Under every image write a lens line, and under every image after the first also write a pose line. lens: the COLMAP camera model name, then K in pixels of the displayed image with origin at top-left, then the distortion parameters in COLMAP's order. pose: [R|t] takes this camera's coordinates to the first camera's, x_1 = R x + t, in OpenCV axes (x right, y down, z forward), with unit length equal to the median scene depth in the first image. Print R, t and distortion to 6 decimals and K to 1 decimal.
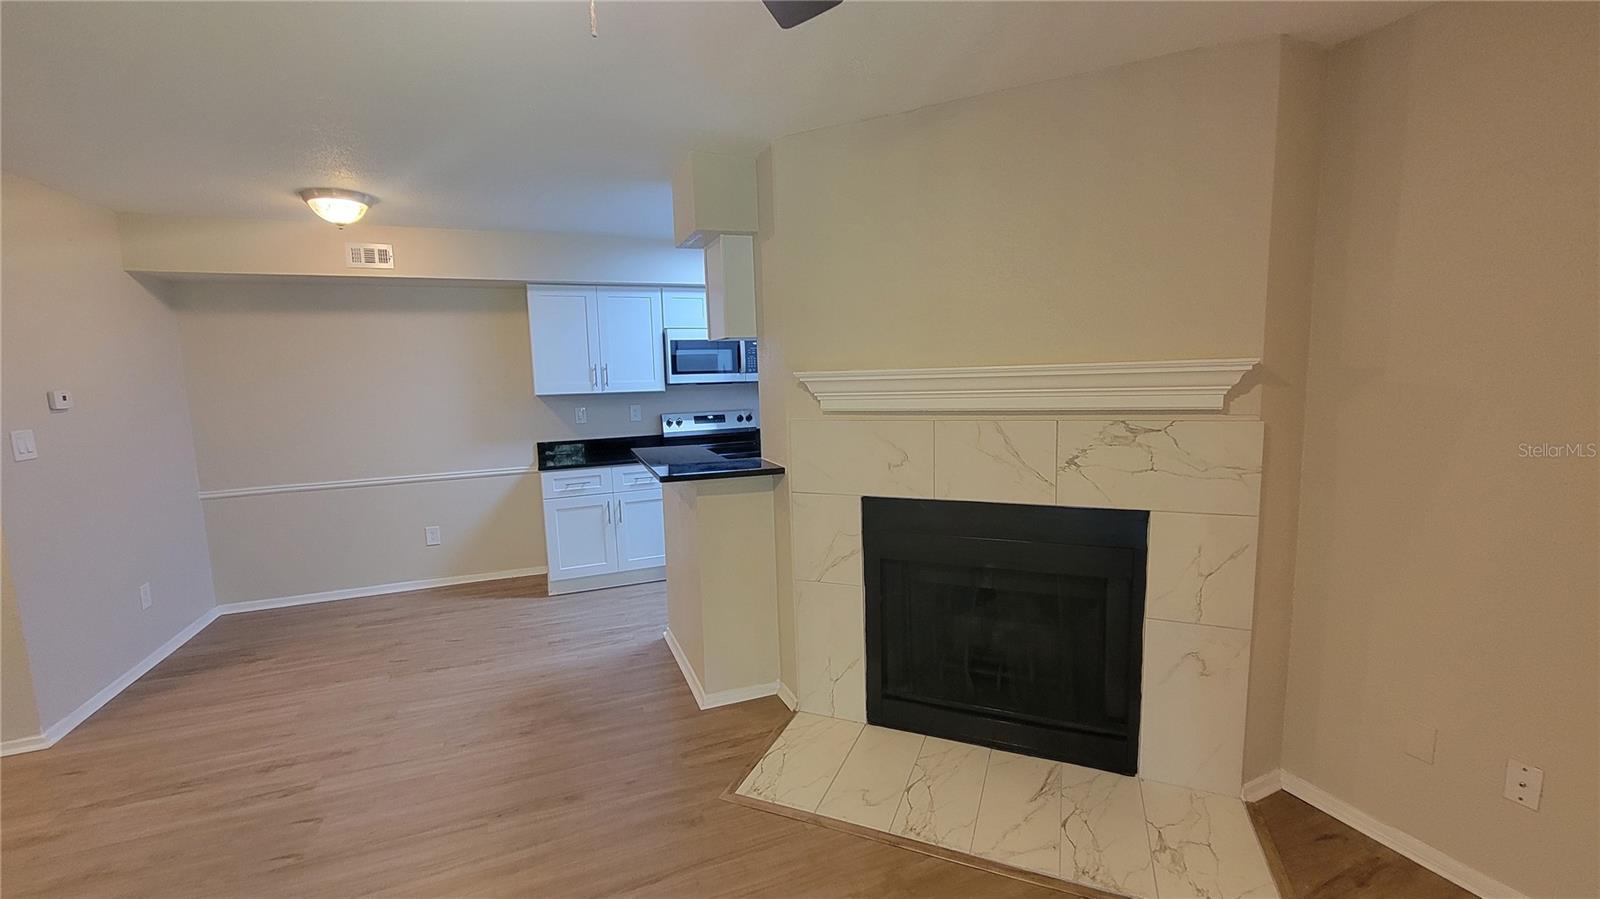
lens RADIAL K [[651.6, 0, 792.2], [0, 651.6, 450.2], [0, 0, 1]] dist [-0.000027, -0.000413]
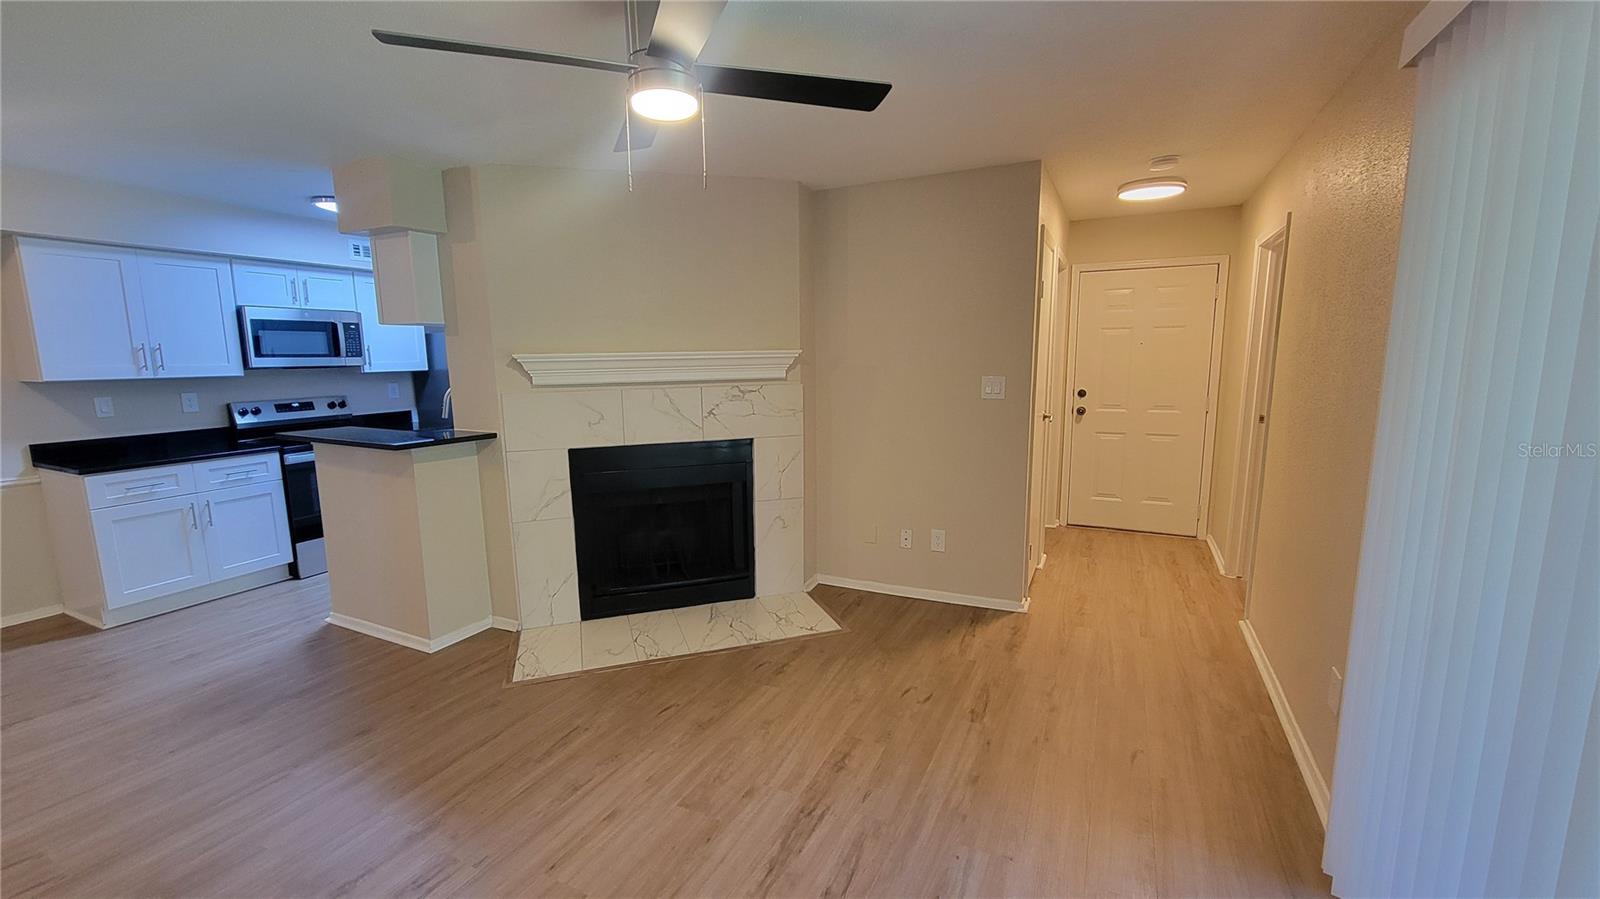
lens RADIAL K [[651.6, 0, 792.2], [0, 651.6, 450.2], [0, 0, 1]] dist [-0.000027, -0.000413]
pose [[0.743006, -0.081169, 0.664345, -0.315239], [0.072468, 0.996540, 0.040707, 0.037427], [-0.665350, 0.017898, 0.746317, -0.213044]]
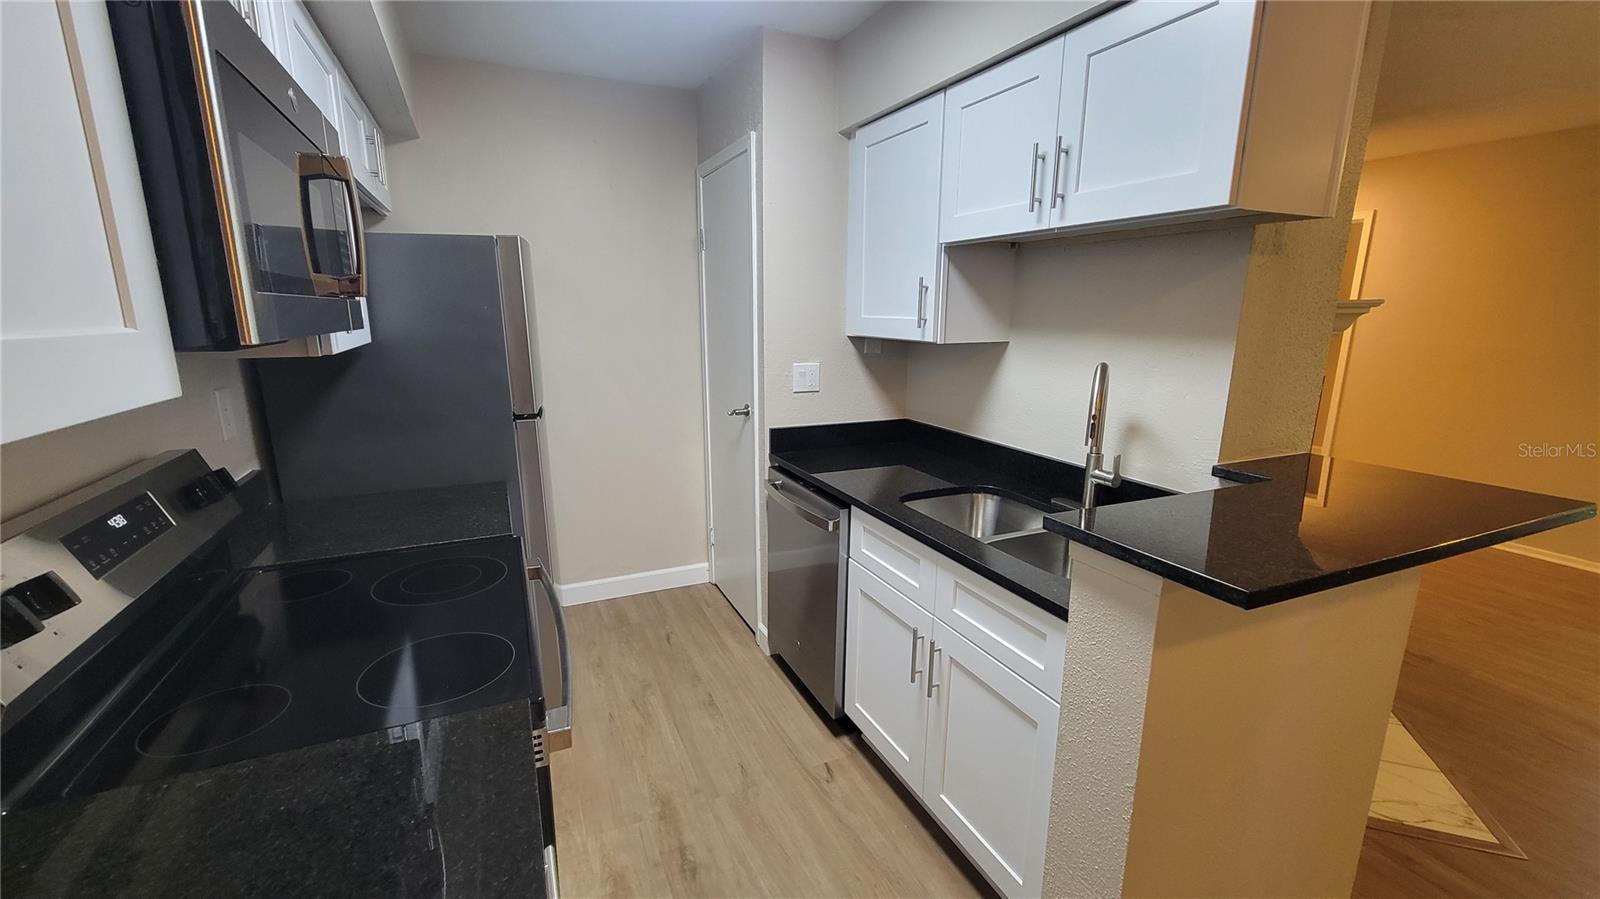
lens RADIAL K [[651.6, 0, 792.2], [0, 651.6, 450.2], [0, 0, 1]] dist [-0.000027, -0.000413]
pose [[-0.049518, -0.186604, 0.981187, -0.461247], [0.122374, 0.973856, 0.191386, -0.120368], [-0.991248, 0.129549, -0.025388, 1.149654]]
